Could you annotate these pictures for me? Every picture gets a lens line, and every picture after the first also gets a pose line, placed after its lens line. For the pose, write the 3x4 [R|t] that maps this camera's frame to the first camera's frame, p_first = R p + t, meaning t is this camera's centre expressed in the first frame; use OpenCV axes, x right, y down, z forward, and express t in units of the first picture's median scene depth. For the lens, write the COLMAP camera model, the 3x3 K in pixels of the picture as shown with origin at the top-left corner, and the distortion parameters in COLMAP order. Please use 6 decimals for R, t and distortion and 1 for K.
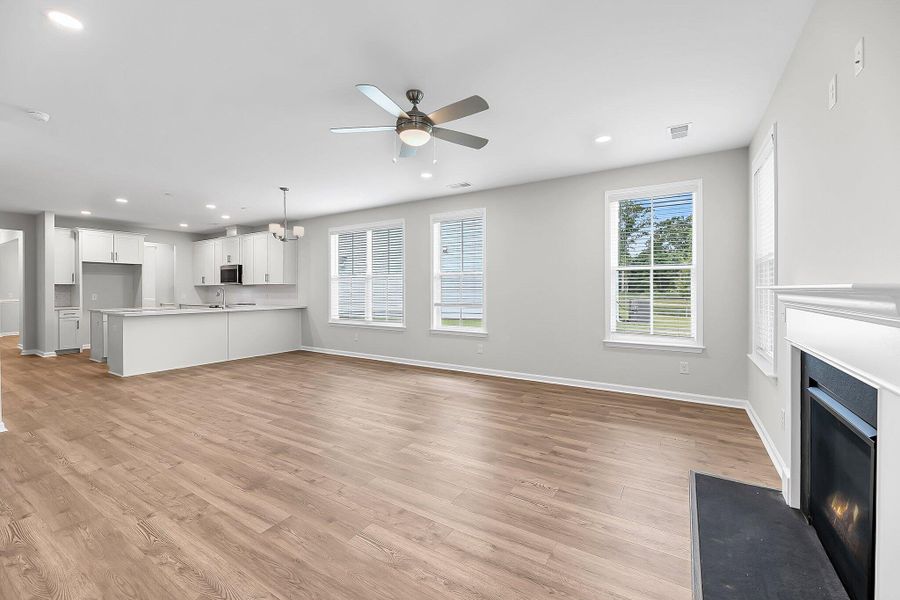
lens RADIAL K [[367.6, 0, 457.5], [0, 367.6, 292.4], [0, 0, 1]] dist [0.013076, -0.000169]
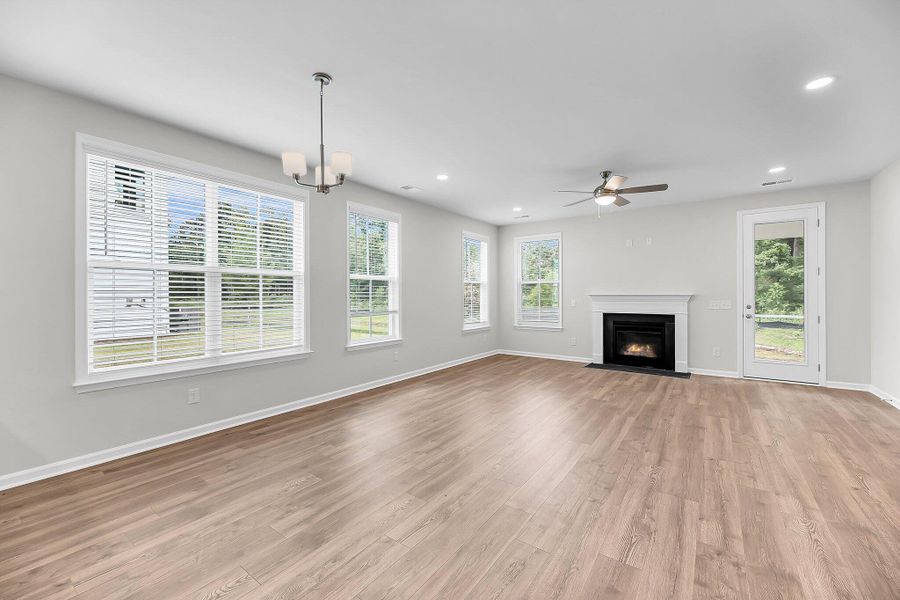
lens RADIAL K [[367.6, 0, 457.1], [0, 367.6, 298.2], [0, 0, 1]] dist [0.013076, -0.000169]
pose [[0.061875, -0.006929, 0.998060, -1.716231], [0.011382, 0.999916, 0.006236, 0.007241], [-0.998019, 0.010974, 0.061949, 1.551863]]
